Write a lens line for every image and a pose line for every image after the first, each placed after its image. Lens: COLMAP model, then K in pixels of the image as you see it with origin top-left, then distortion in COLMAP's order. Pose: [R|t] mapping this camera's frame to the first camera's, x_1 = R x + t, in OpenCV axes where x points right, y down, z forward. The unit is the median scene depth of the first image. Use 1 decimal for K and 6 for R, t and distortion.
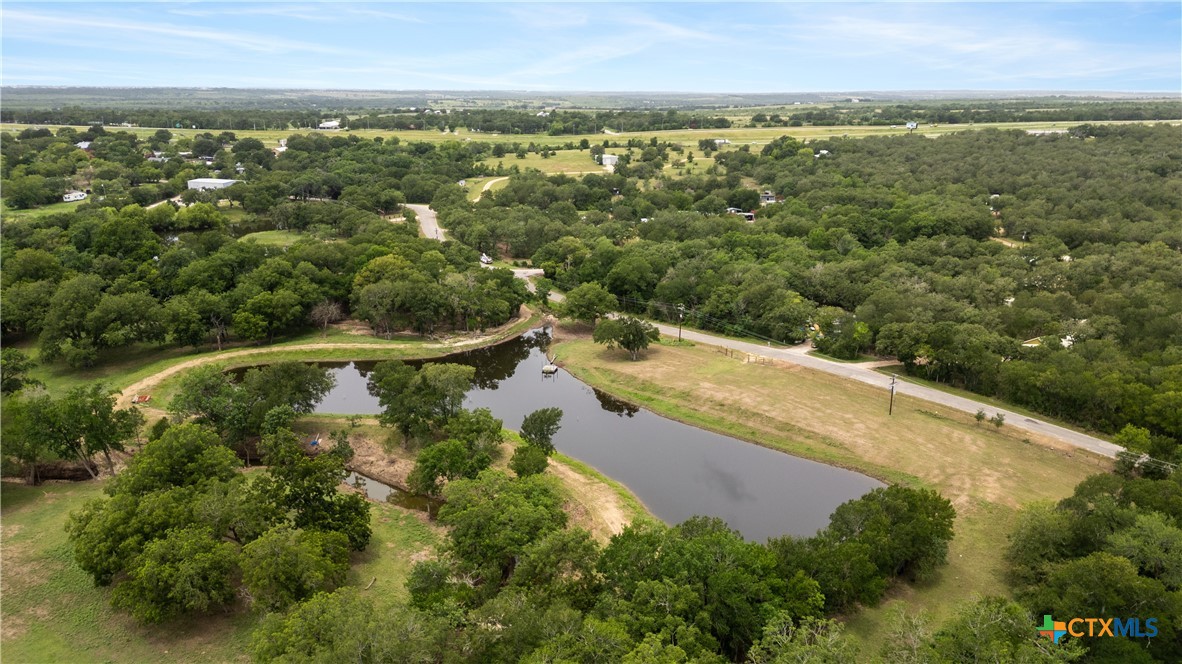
lens RADIAL K [[829.2, 0, 591.0], [0, 829.2, 332.0], [0, 0, 1]] dist [0.067455, -0.068990]
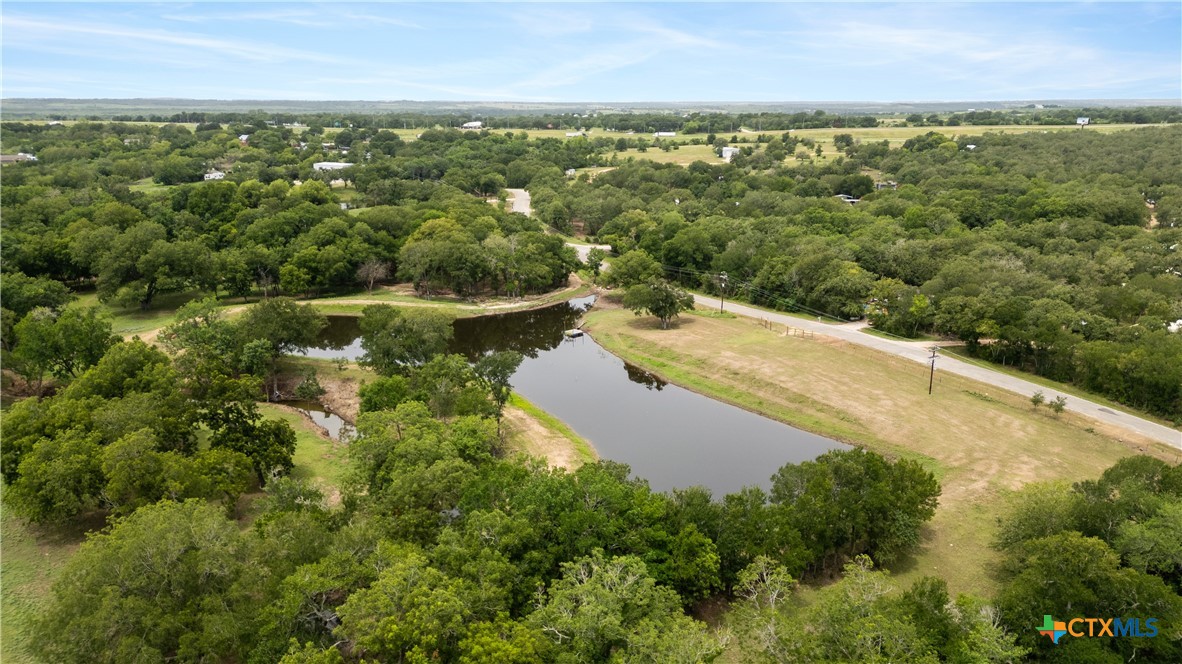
lens RADIAL K [[829.2, 0, 591.0], [0, 829.2, 332.0], [0, 0, 1]] dist [0.067455, -0.068990]
pose [[0.981950, 0.048871, -0.182718, 0.126954], [-0.051555, 0.998620, -0.009963, 0.046073], [0.181979, 0.019203, 0.983115, 0.068829]]
